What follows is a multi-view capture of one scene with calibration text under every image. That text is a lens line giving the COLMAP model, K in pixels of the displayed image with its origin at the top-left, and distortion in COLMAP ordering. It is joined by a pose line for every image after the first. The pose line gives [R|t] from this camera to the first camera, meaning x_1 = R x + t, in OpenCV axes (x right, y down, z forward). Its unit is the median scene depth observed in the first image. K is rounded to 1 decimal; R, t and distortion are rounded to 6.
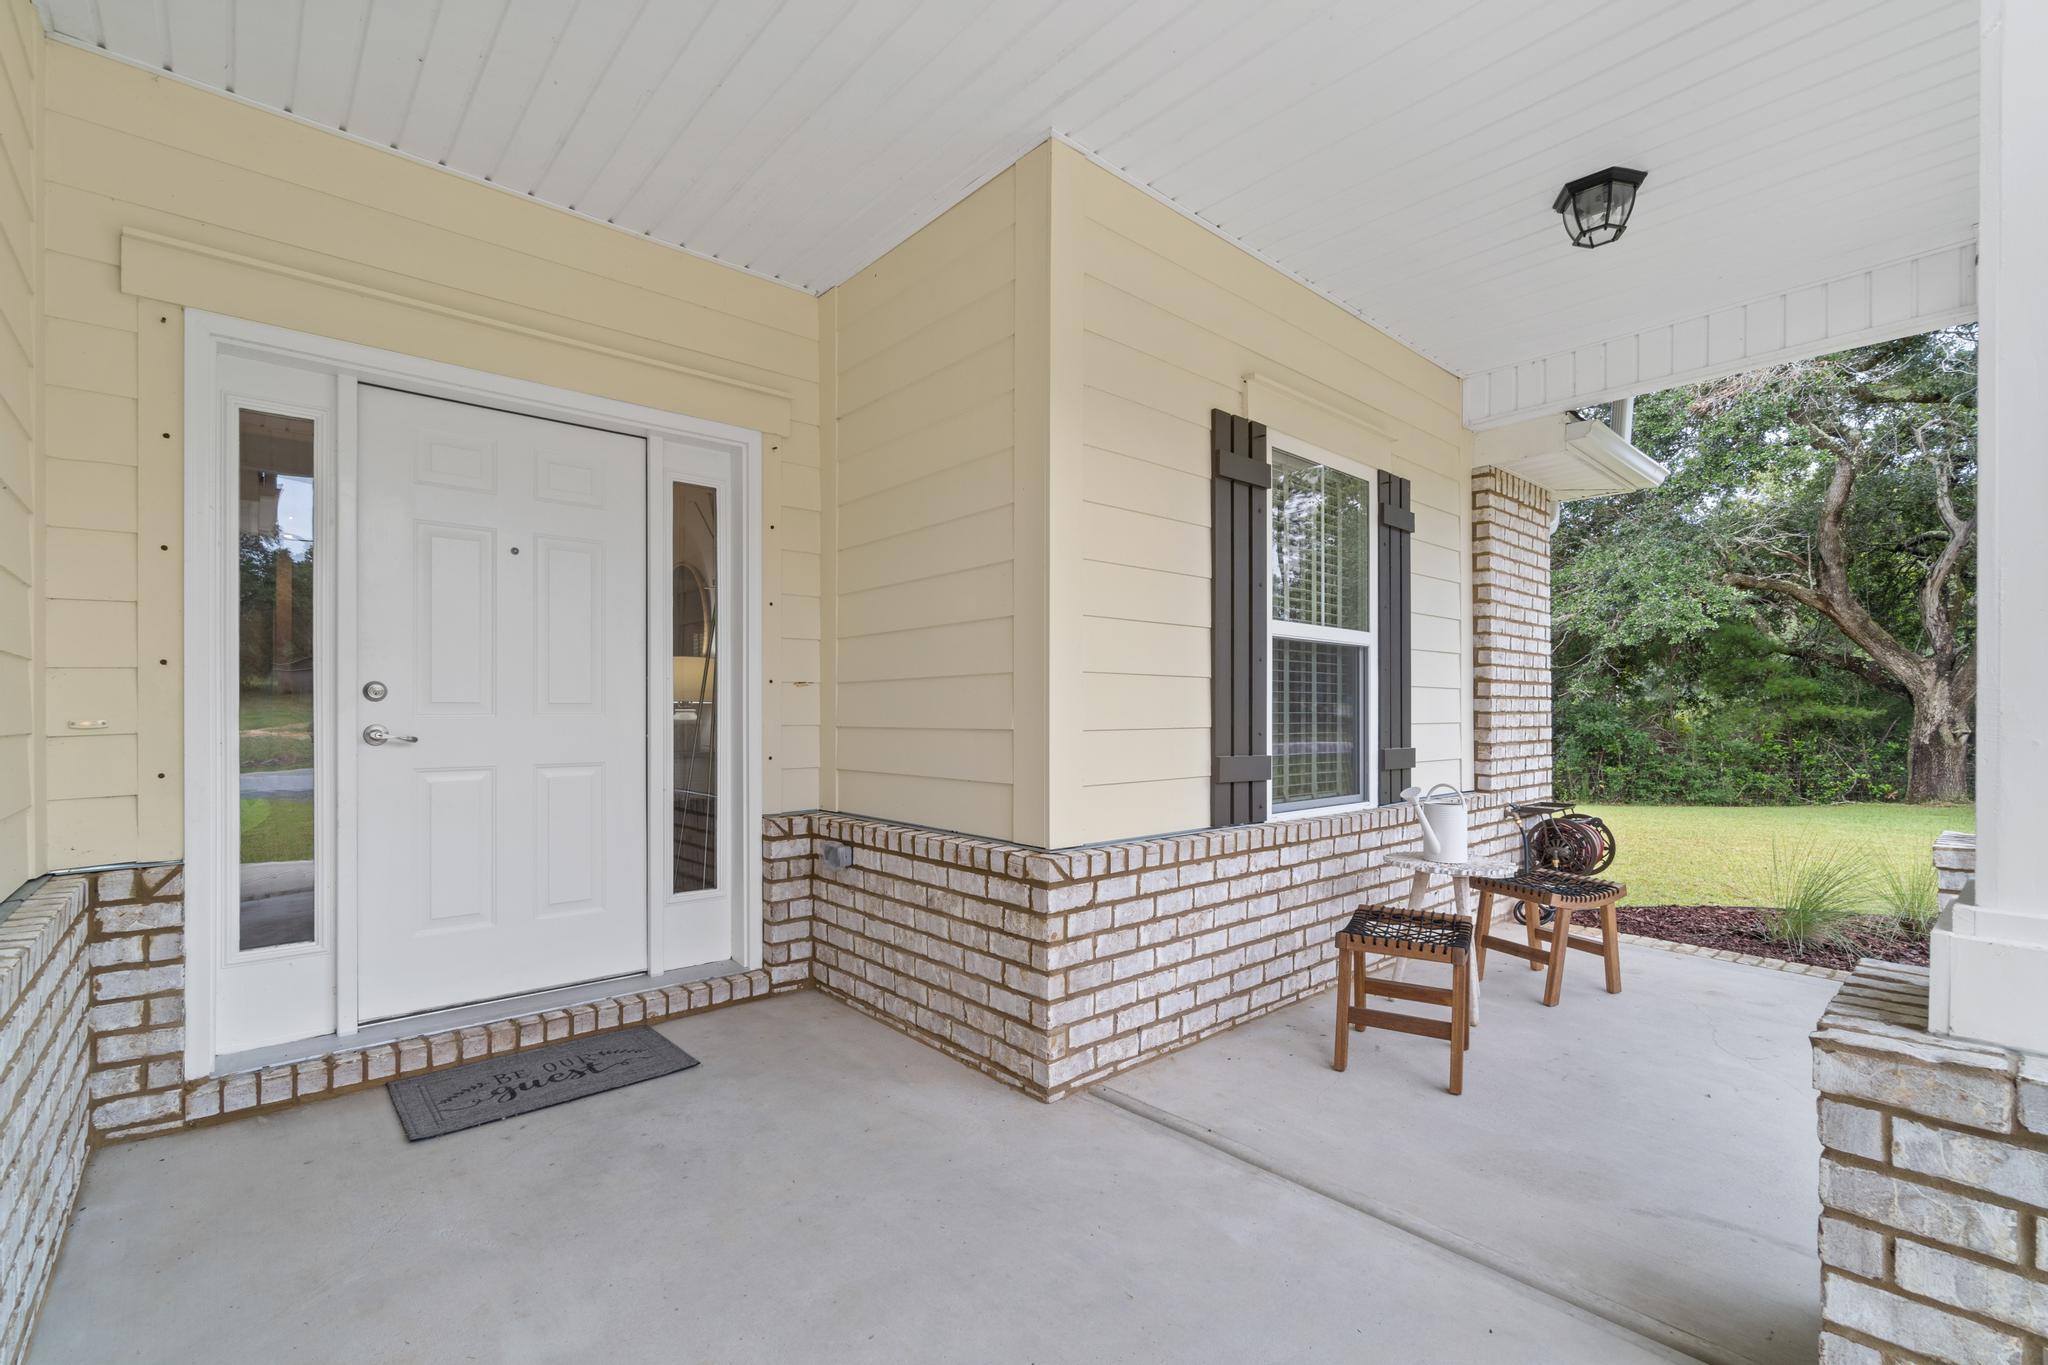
lens RADIAL K [[880.1, 0, 1025.5], [0, 880.1, 715.1], [0, 0, 1]] dist [0.000873, 0.000113]
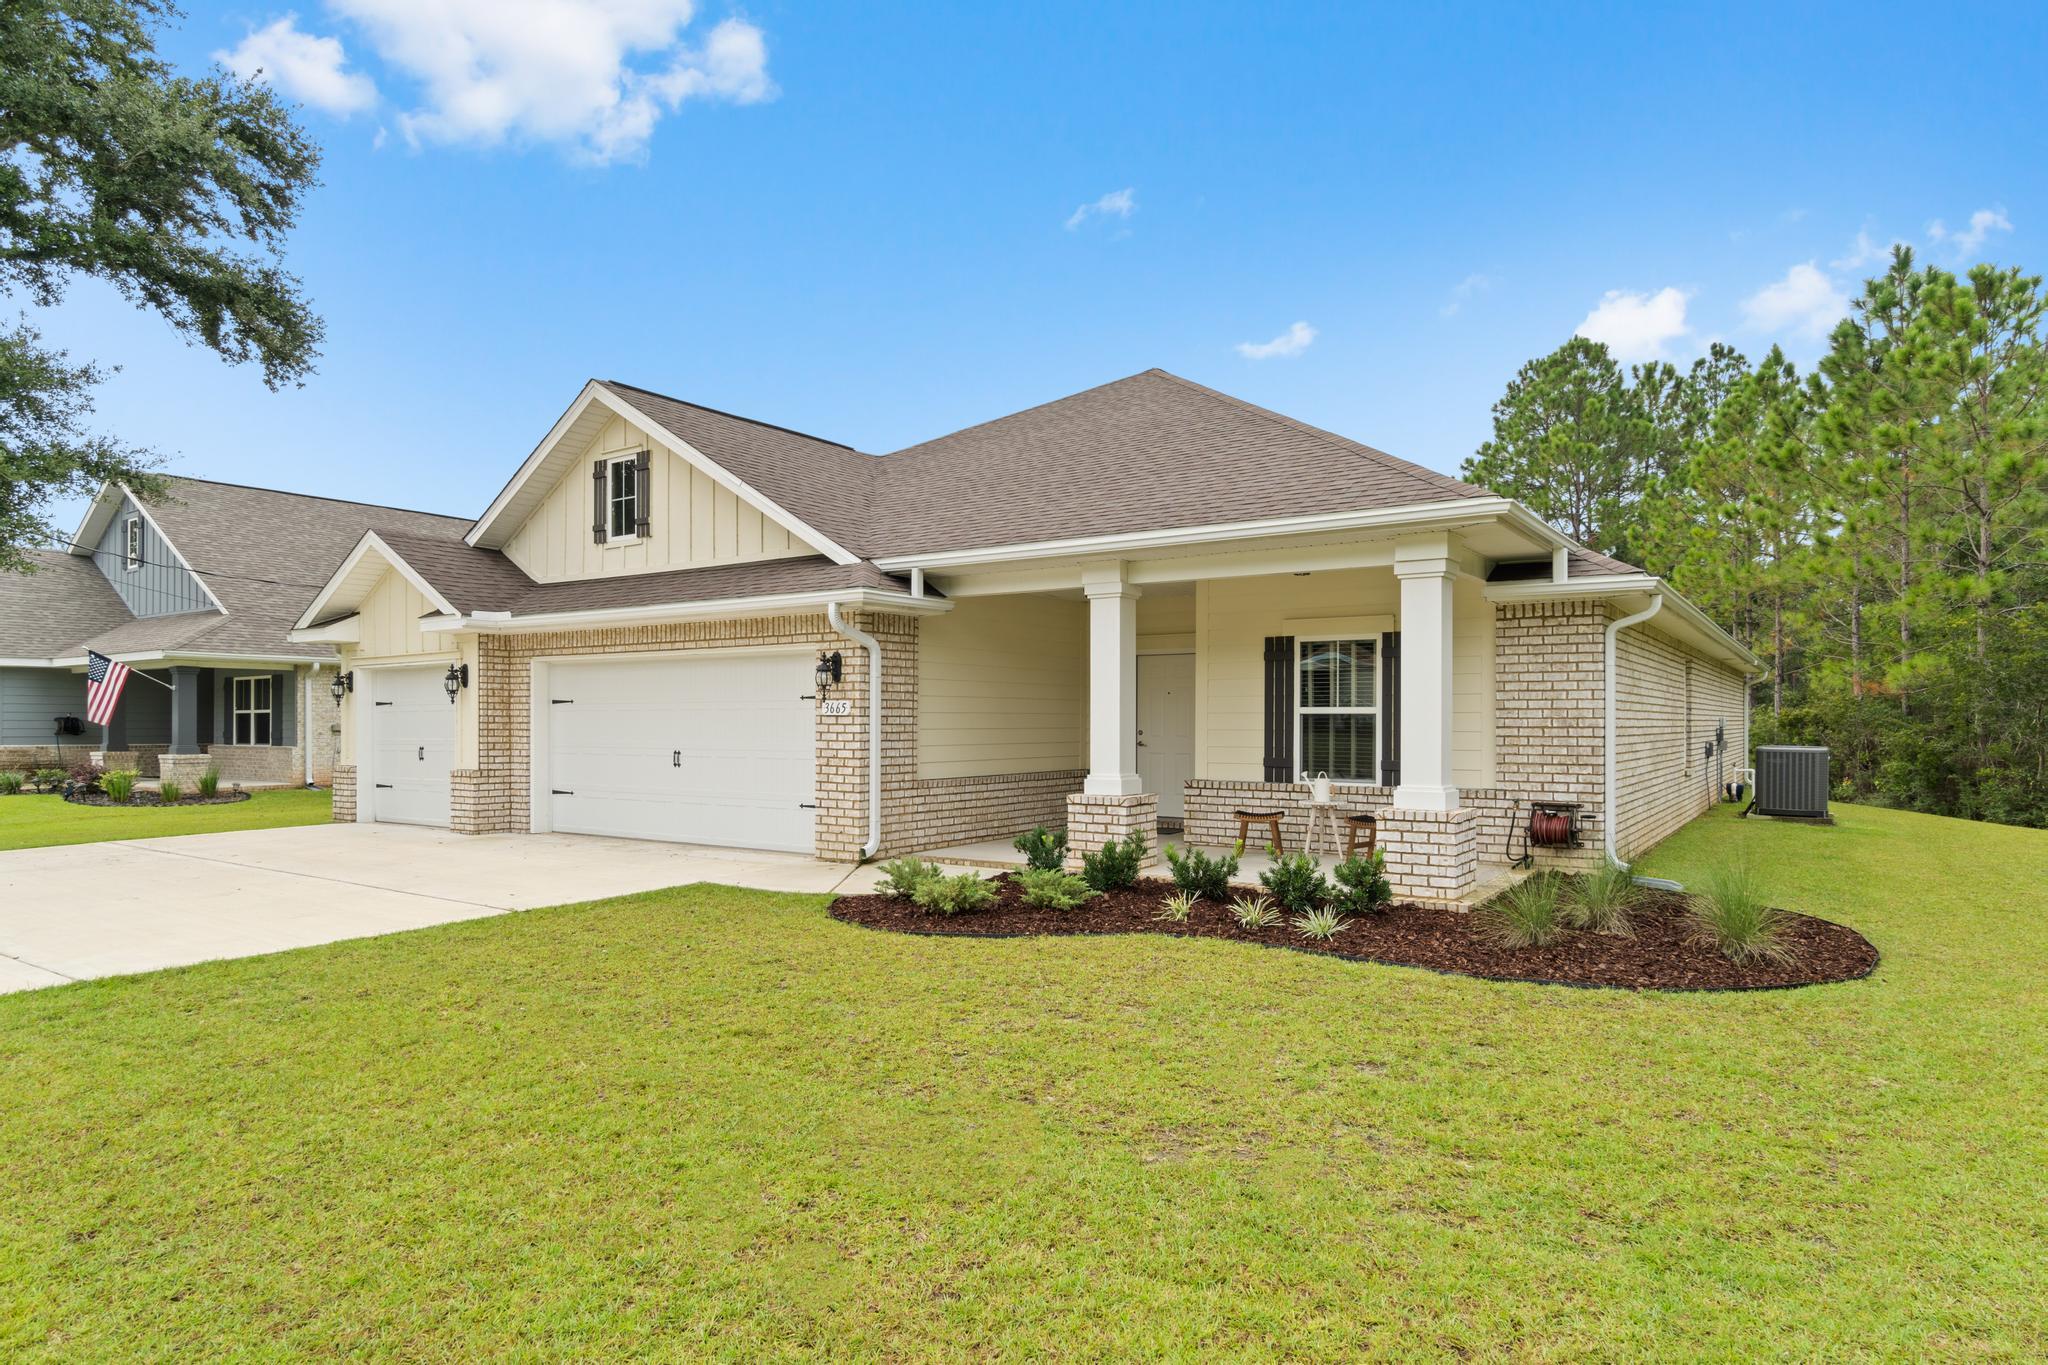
lens RADIAL K [[1167.7, 0, 1028.2], [0, 1167.7, 710.7], [0, 0, 1]] dist [0.002497, 0.000878]
pose [[0.246669, -0.005451, -0.969084, 3.581456], [-0.001722, 0.999980, -0.006063, -0.076555], [0.969098, 0.003164, 0.246655, -0.668592]]
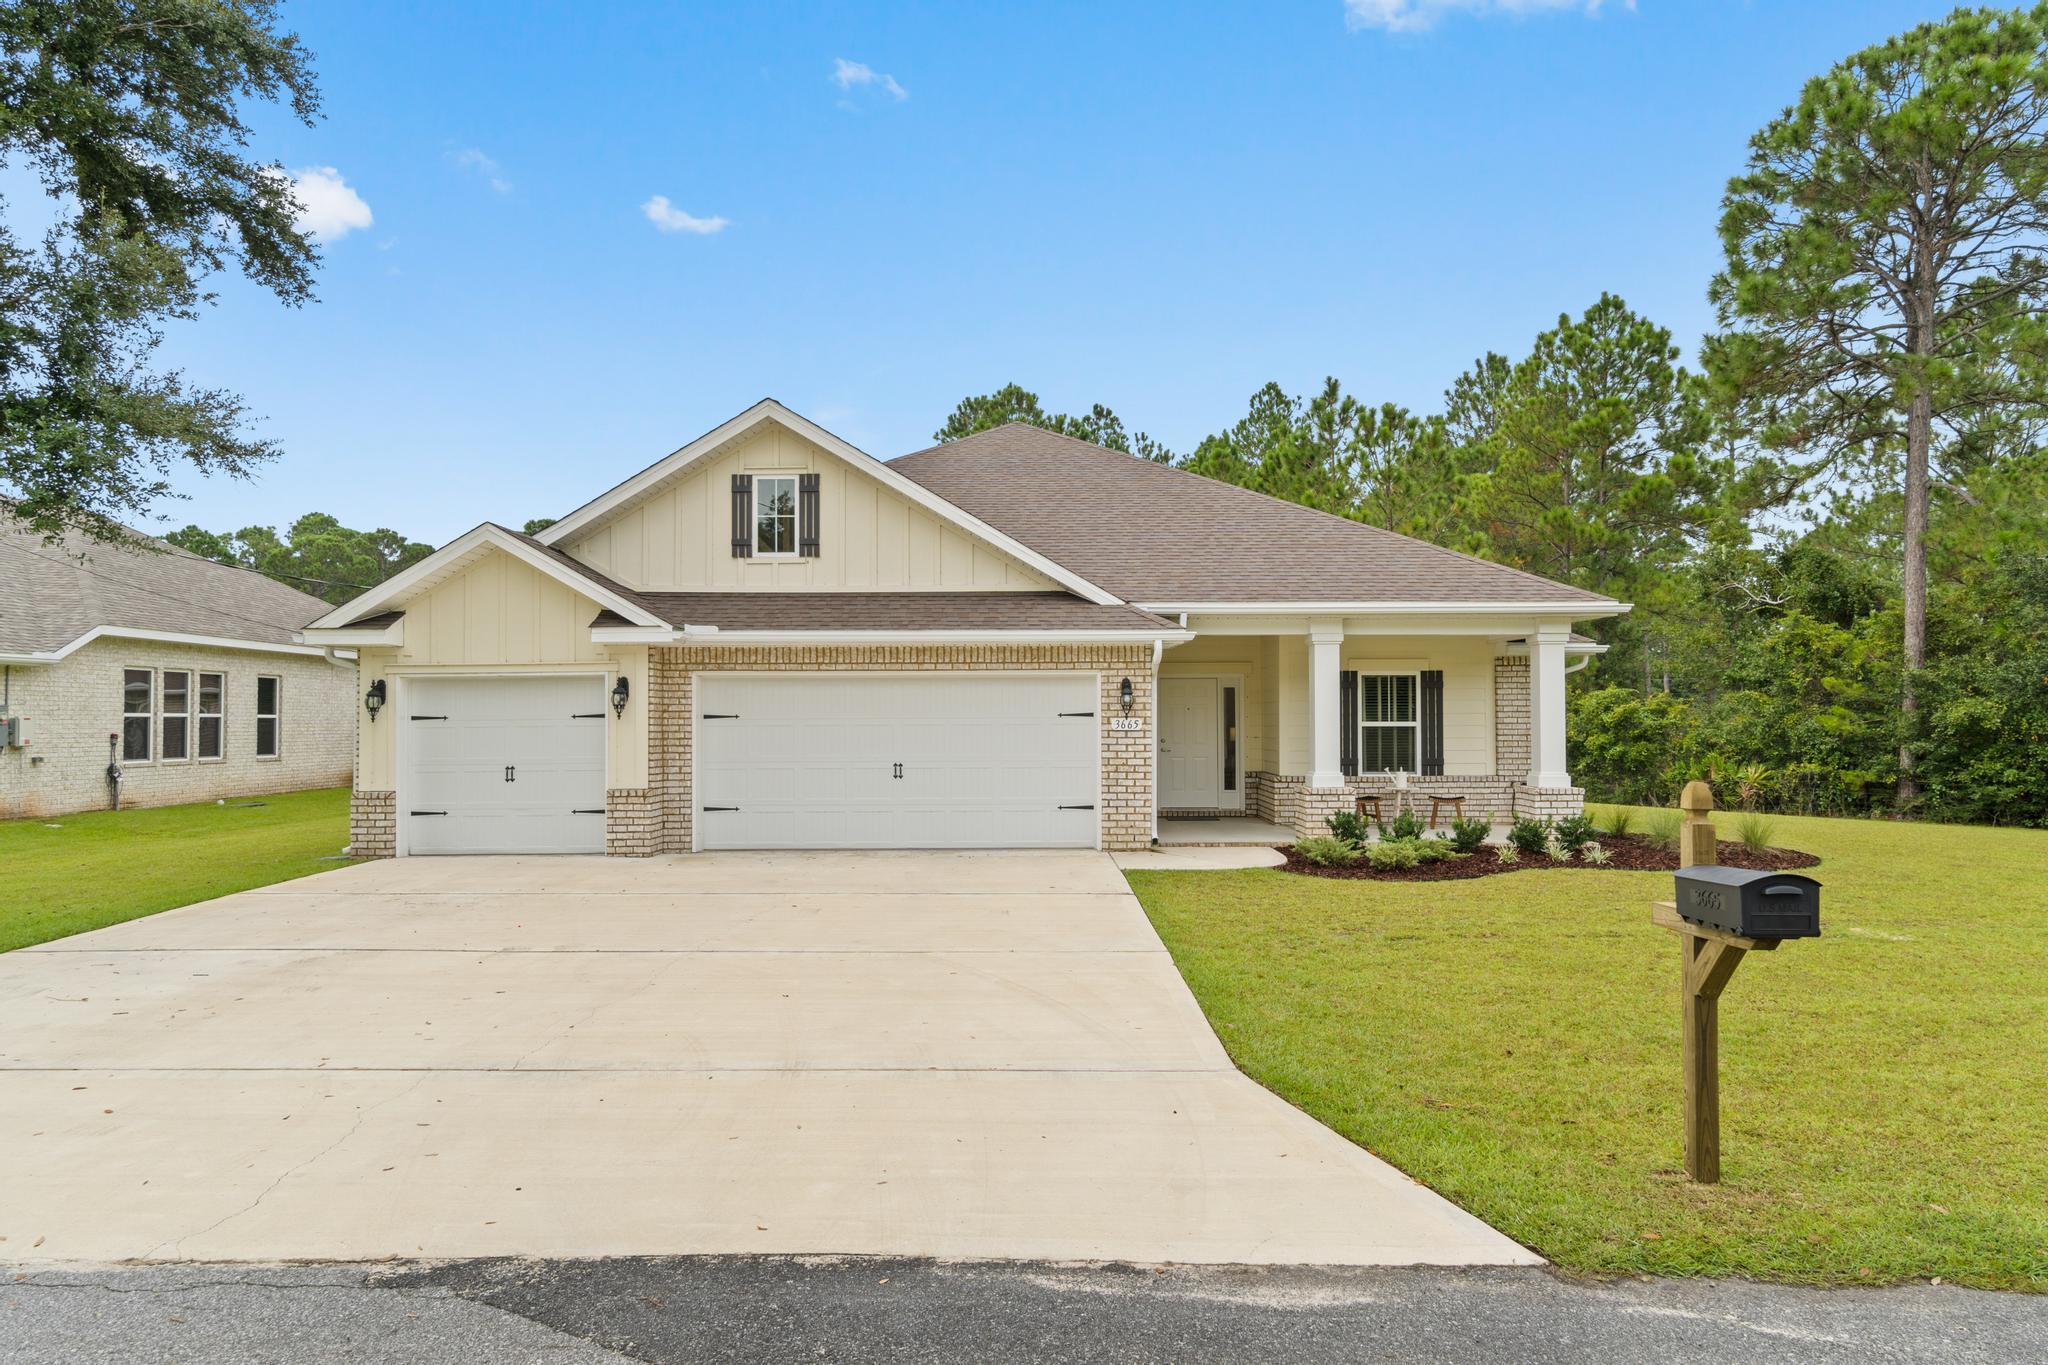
lens RADIAL K [[1255.5, 0, 1024.0], [0, 1255.5, 682.5], [0, 0, 1]] dist [0.002468, 0.000696]
pose [[0.744043, -0.021103, -0.667799, 2.841834], [0.000864, 0.999531, -0.030623, -0.118116], [0.668132, 0.022208, 0.743712, -4.010078]]
